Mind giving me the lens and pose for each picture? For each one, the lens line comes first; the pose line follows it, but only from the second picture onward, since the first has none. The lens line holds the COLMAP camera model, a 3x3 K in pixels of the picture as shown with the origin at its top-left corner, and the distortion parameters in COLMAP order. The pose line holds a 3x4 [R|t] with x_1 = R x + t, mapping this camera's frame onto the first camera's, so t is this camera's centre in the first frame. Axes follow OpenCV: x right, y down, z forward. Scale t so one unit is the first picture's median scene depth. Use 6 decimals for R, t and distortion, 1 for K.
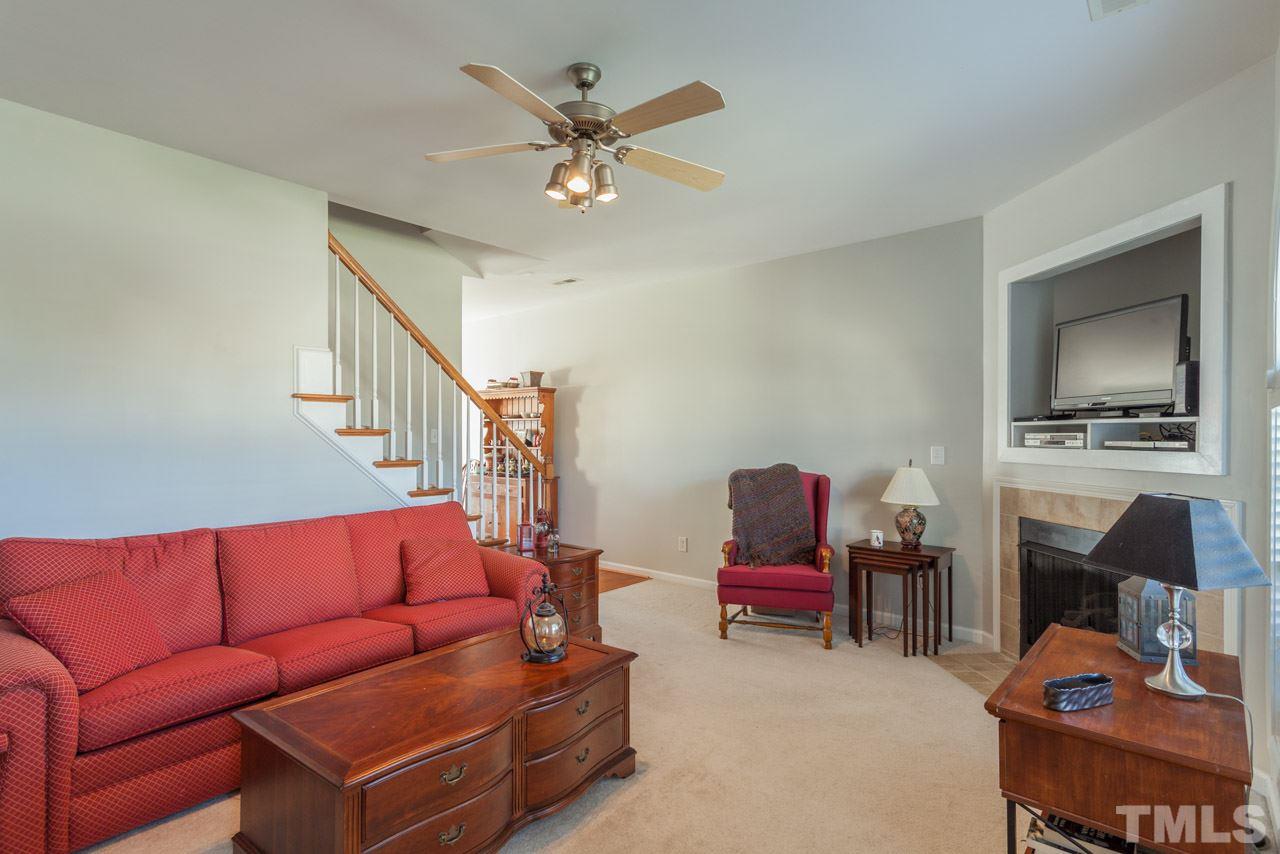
lens RADIAL K [[626.4, 0, 653.9], [0, 626.4, 451.9], [0, 0, 1]] dist [0.009864, 0.001055]
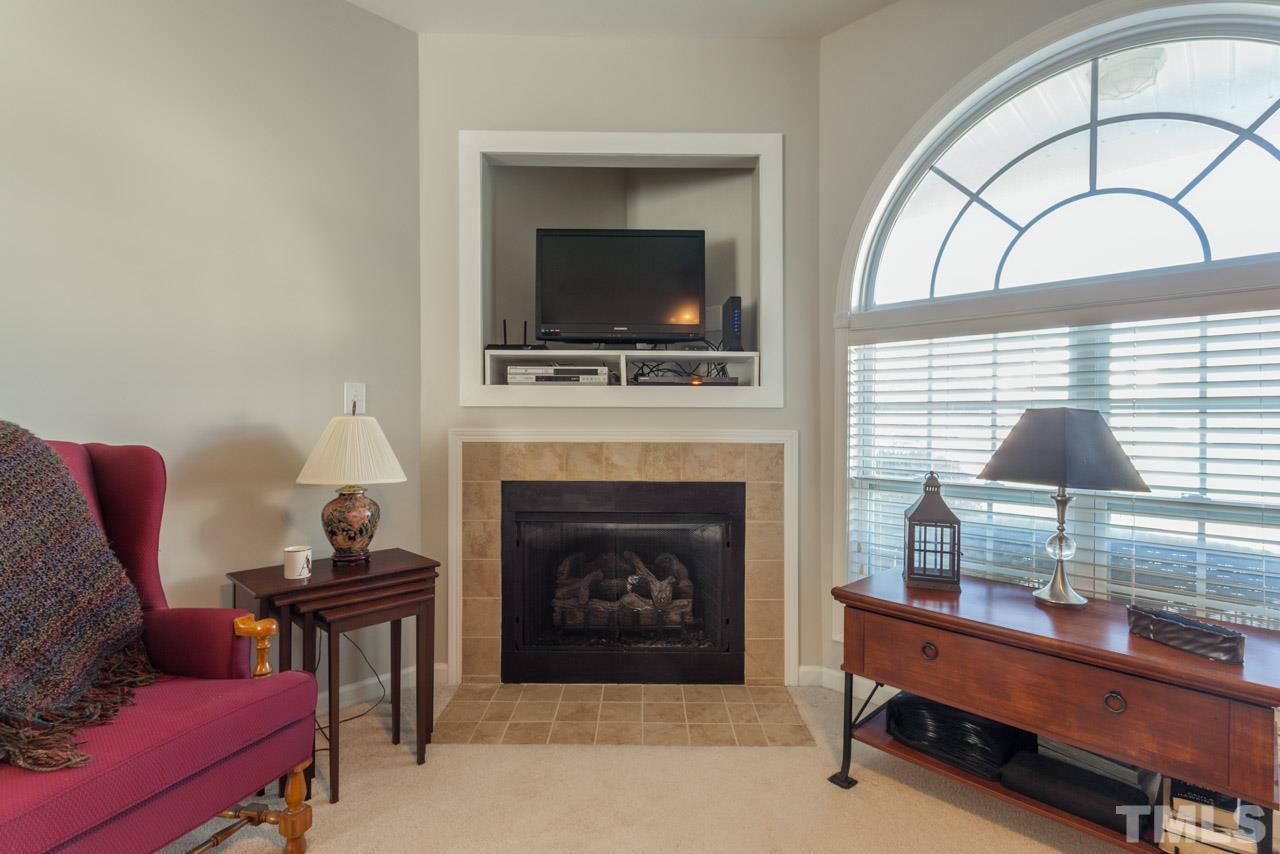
lens RADIAL K [[626.4, 0, 648.4], [0, 626.4, 419.3], [0, 0, 1]] dist [0.009864, 0.001055]
pose [[0.100097, -0.007132, 0.994952, -0.120451], [0.018750, 0.999810, 0.005280, 0.031640], [-0.994801, 0.018127, 0.100212, 0.759640]]
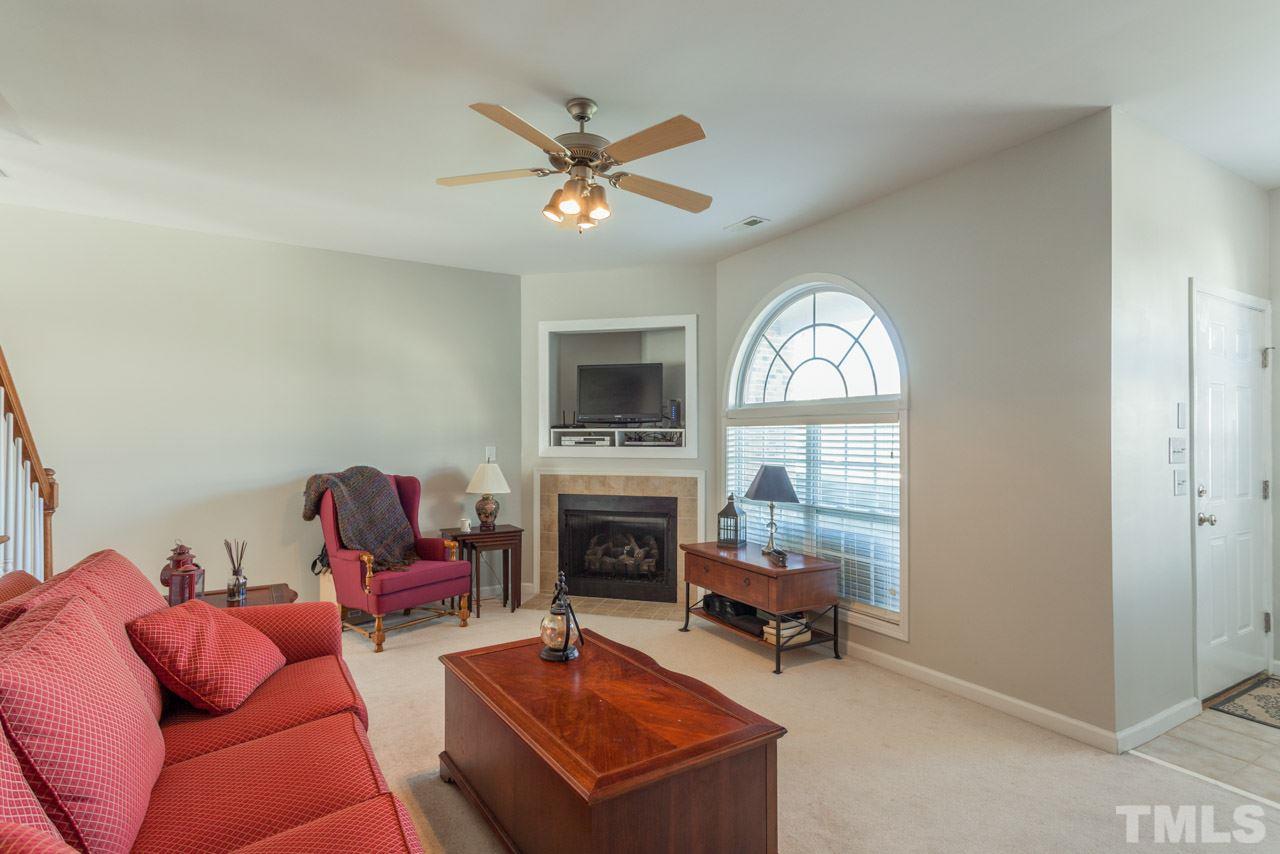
lens RADIAL K [[626.4, 0, 639.5], [0, 626.4, 432.1], [0, 0, 1]] dist [0.009864, 0.001055]
pose [[0.349407, 0.005281, 0.936956, -0.711646], [0.020229, 0.999709, -0.013178, -0.016839], [-0.936753, 0.023558, 0.349198, 0.316669]]
